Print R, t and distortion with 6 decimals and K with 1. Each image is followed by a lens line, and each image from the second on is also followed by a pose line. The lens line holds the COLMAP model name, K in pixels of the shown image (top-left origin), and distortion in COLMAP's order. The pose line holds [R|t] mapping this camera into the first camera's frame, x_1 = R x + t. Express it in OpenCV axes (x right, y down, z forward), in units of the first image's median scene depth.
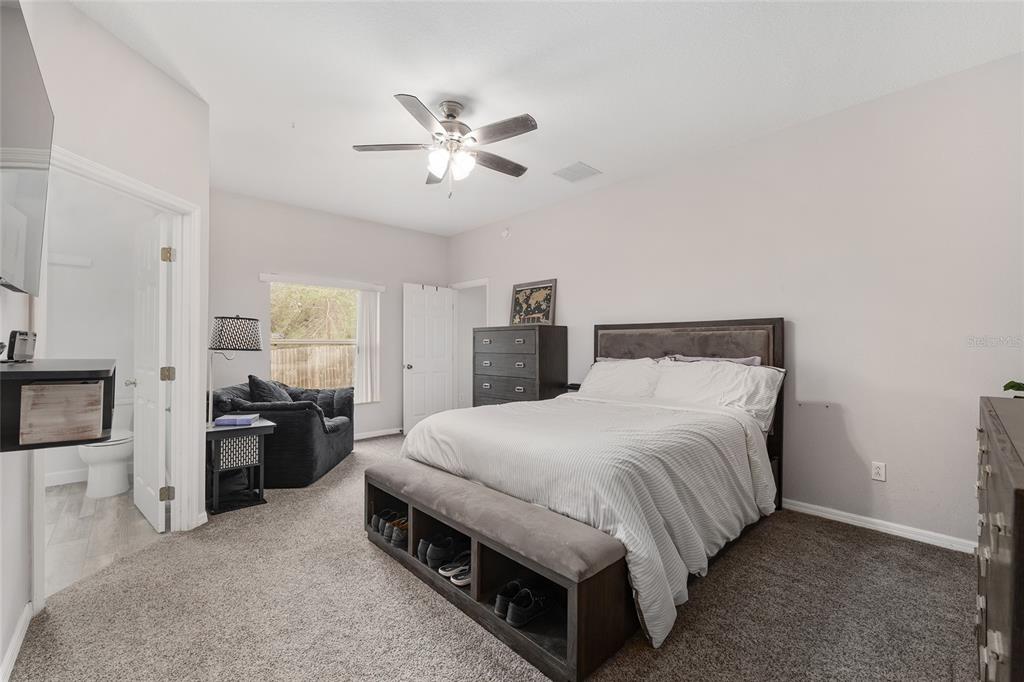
lens RADIAL K [[424.0, 0, 508.3], [0, 424.0, 342.1], [0, 0, 1]] dist [-0.012208, -0.000023]
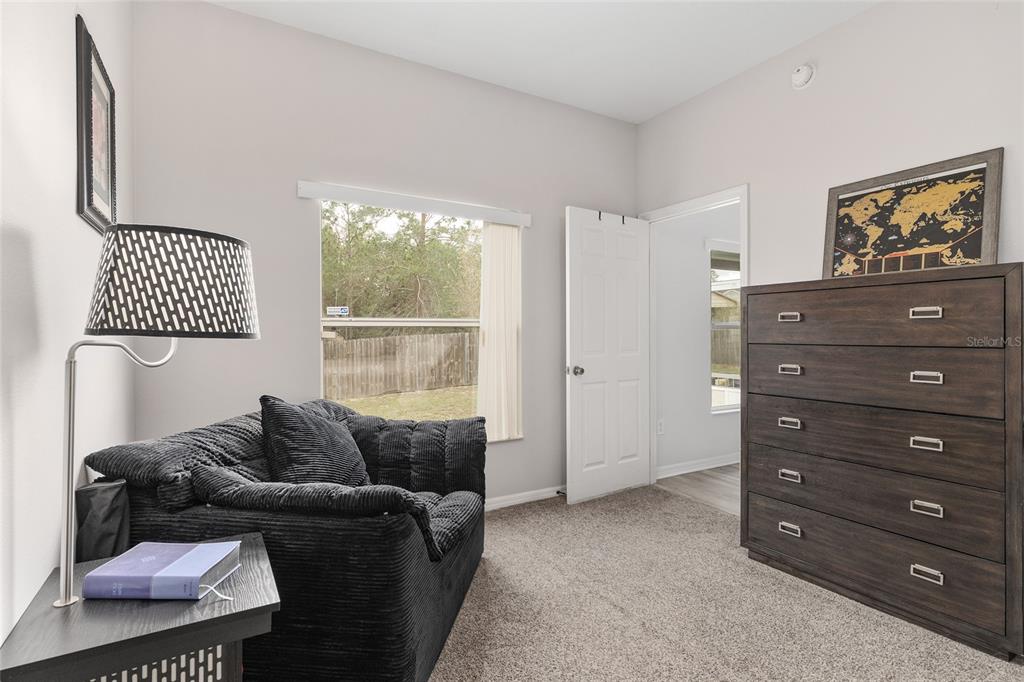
lens RADIAL K [[494.2, 0, 513.2], [0, 494.2, 339.5], [0, 0, 1]] dist [0.010733, -0.001628]
pose [[0.977698, -0.000063, -0.210015, -0.210902], [0.003859, 0.999836, 0.017666, 0.010962], [0.209980, -0.018083, 0.977538, 0.458484]]
